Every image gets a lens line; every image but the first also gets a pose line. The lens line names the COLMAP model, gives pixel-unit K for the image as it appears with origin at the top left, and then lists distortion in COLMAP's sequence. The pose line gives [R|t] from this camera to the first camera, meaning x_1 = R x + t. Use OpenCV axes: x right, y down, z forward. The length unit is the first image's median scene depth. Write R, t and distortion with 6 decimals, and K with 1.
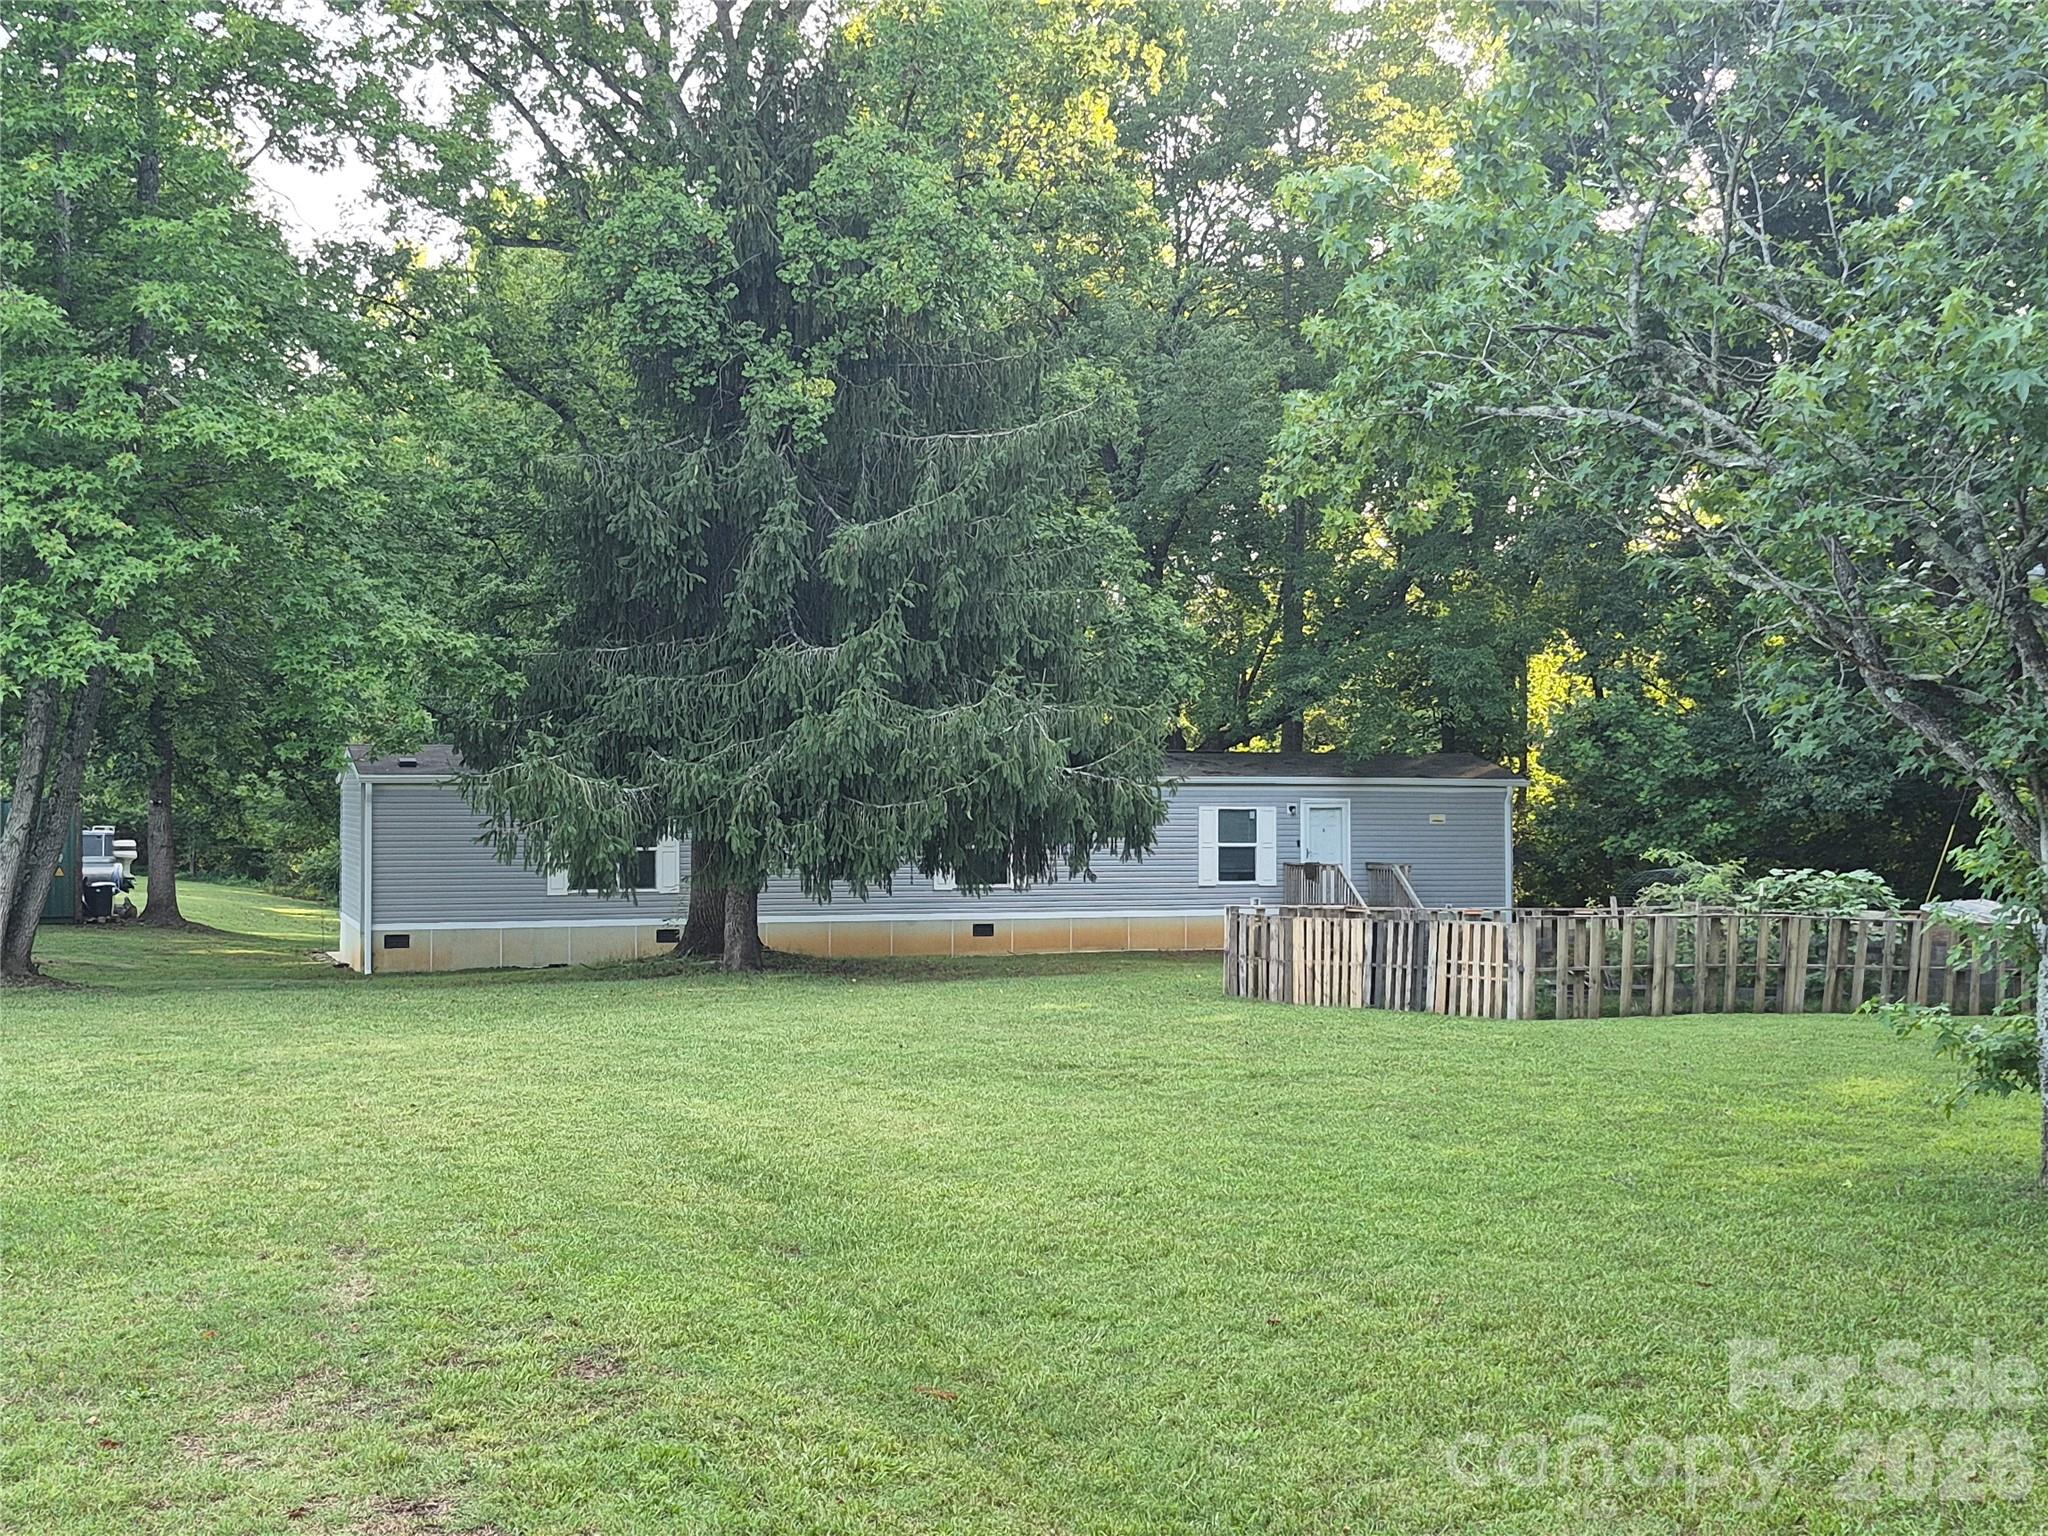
lens RADIAL K [[2598.9, 0, 1042.4], [0, 2598.9, 747.3], [0, 0, 1]] dist [0.128752, 0.000000]
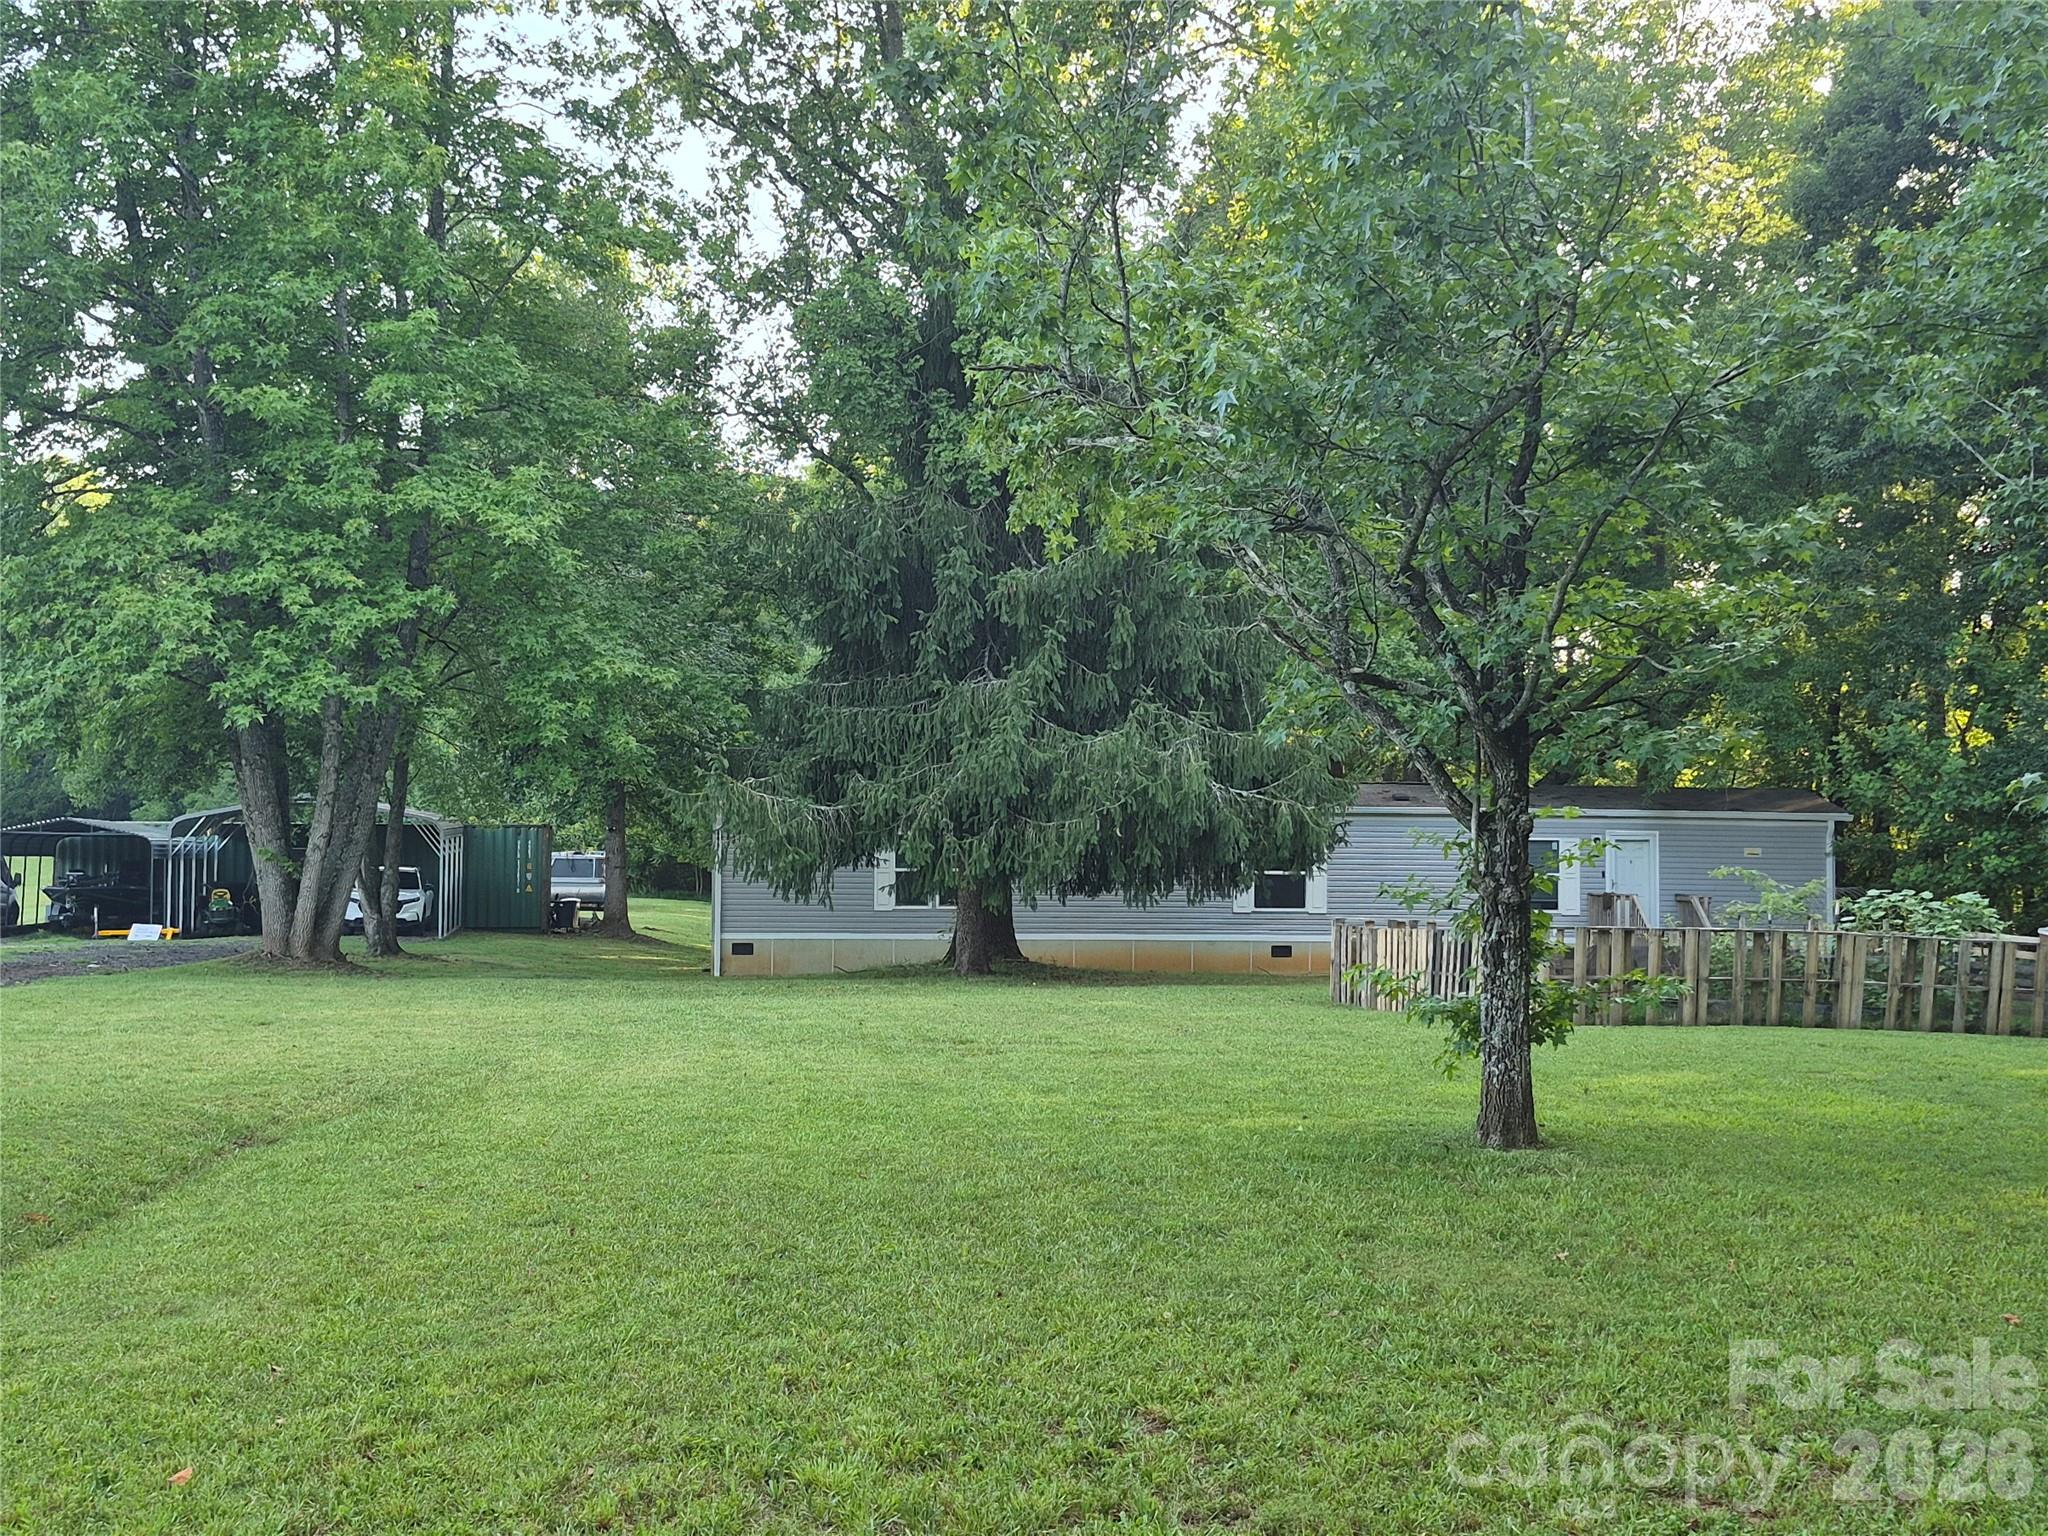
lens RADIAL K [[2500.1, 0, 1028.1], [0, 2500.1, 729.0], [0, 0, 1]] dist [0.097701, 0.000000]
pose [[0.974559, -0.001901, -0.224125, 0.182398], [-0.003782, 0.999682, -0.024922, 0.009621], [0.224101, 0.025136, 0.974242, -0.031744]]
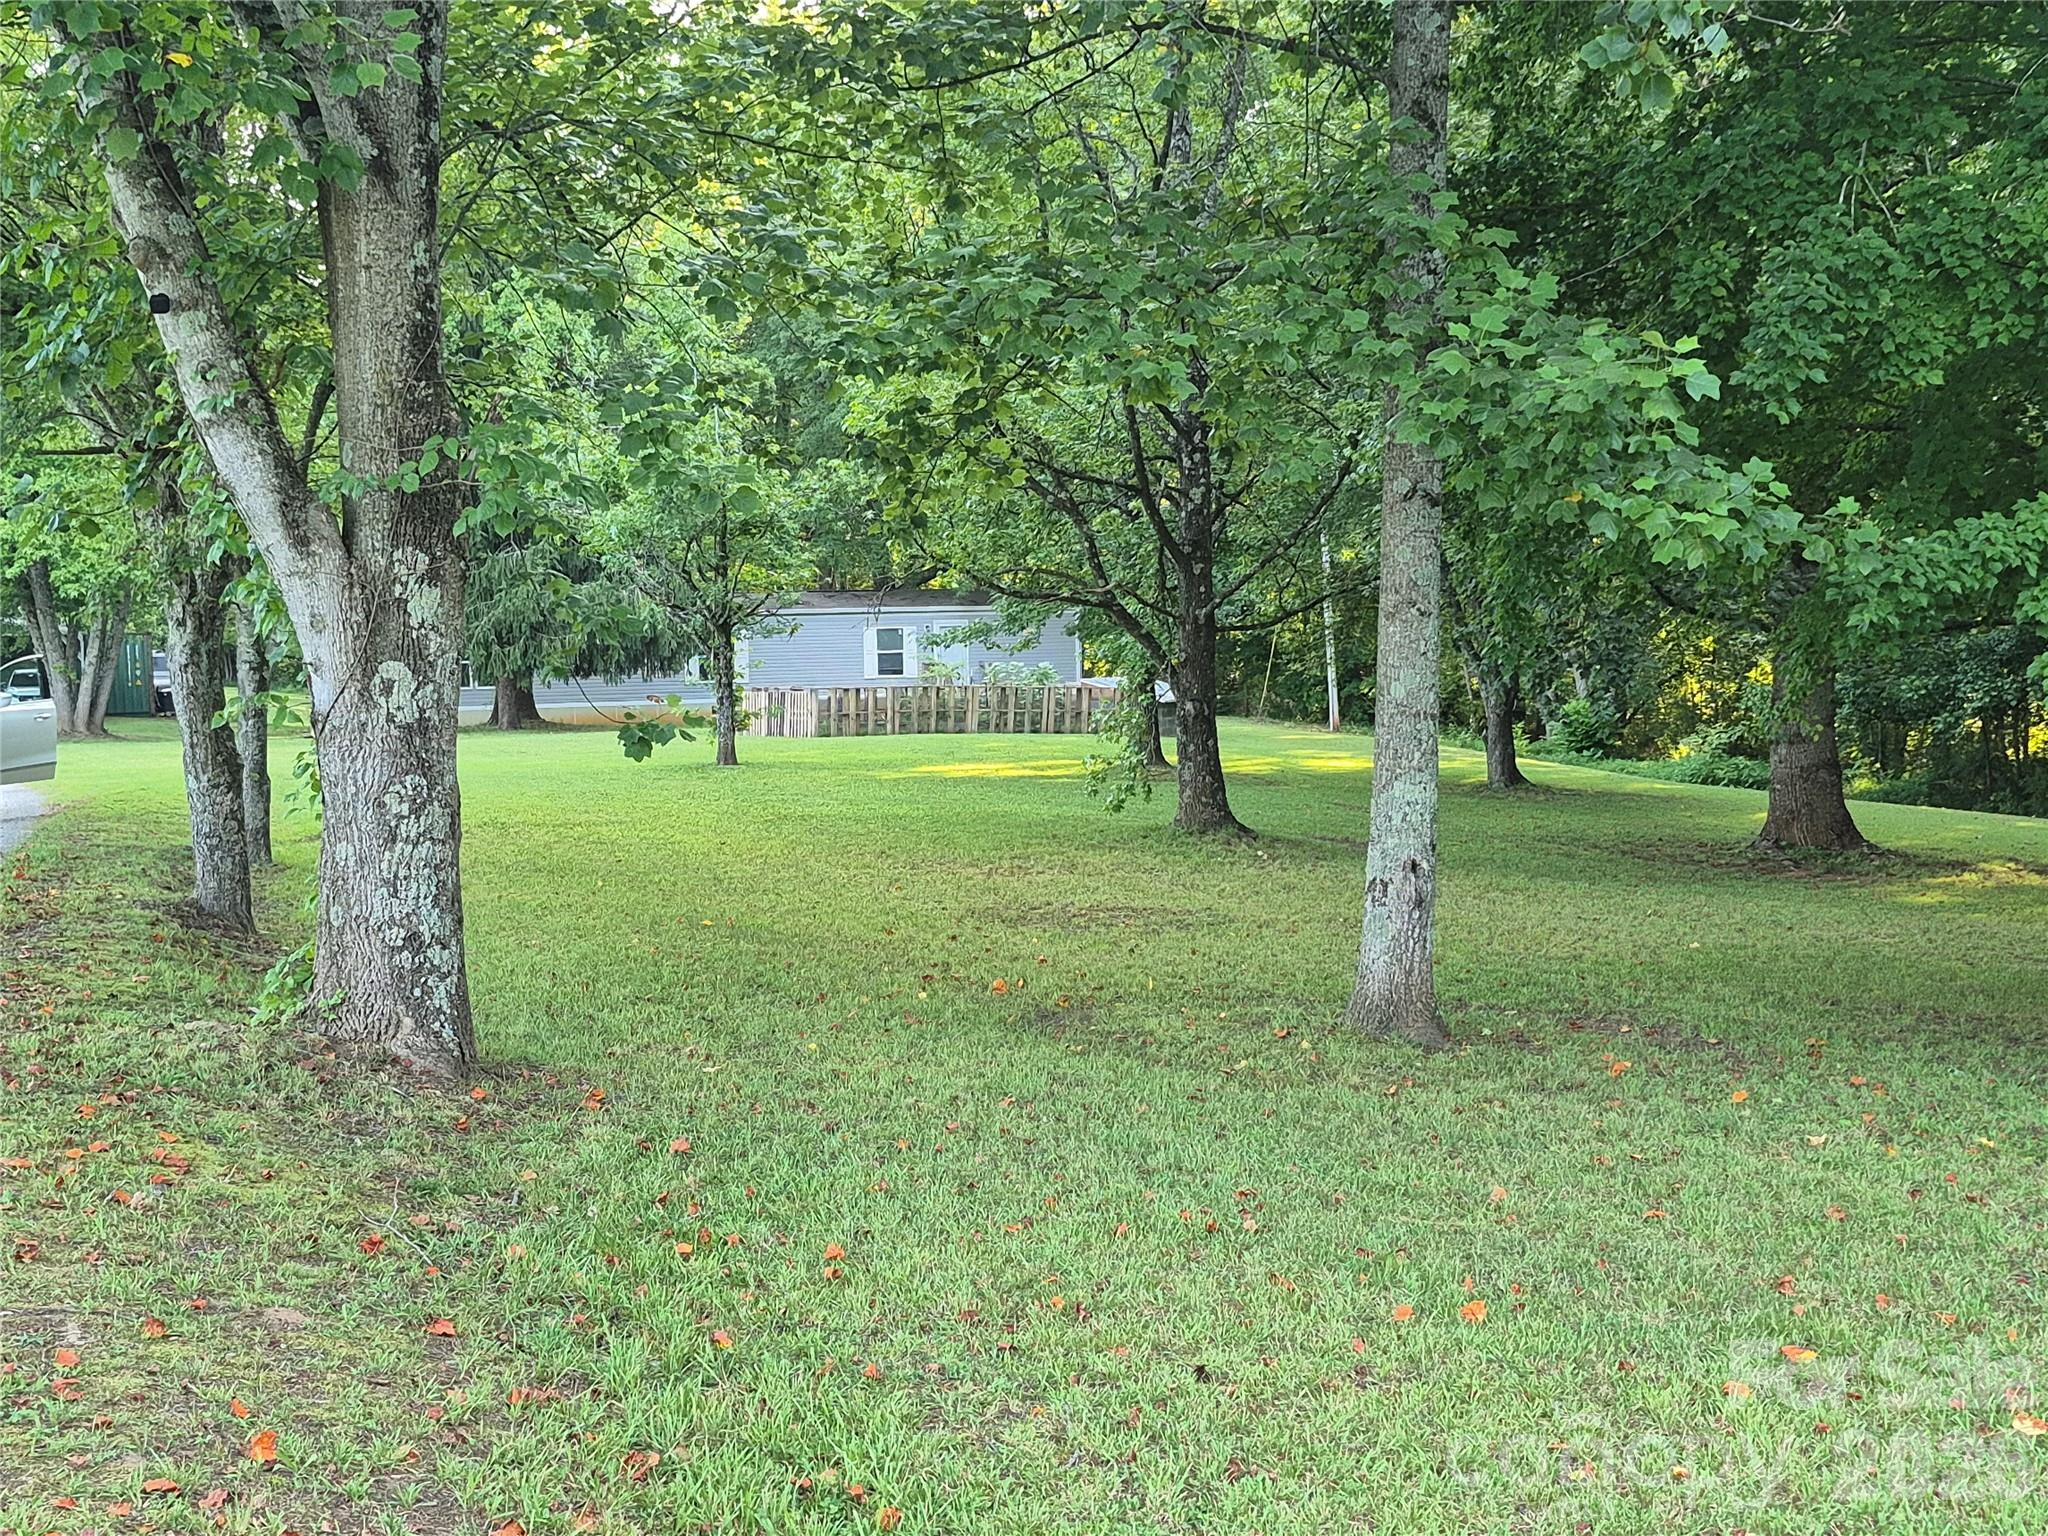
lens RADIAL K [[2500.1, 0, 1037.3], [0, 2500.1, 775.0], [0, 0, 1]] dist [0.097701, 0.000000]
pose [[0.999494, -0.018555, -0.025843, 0.355484], [0.020781, 0.995842, 0.088698, -0.033948], [0.024089, -0.089190, 0.995723, -0.847054]]
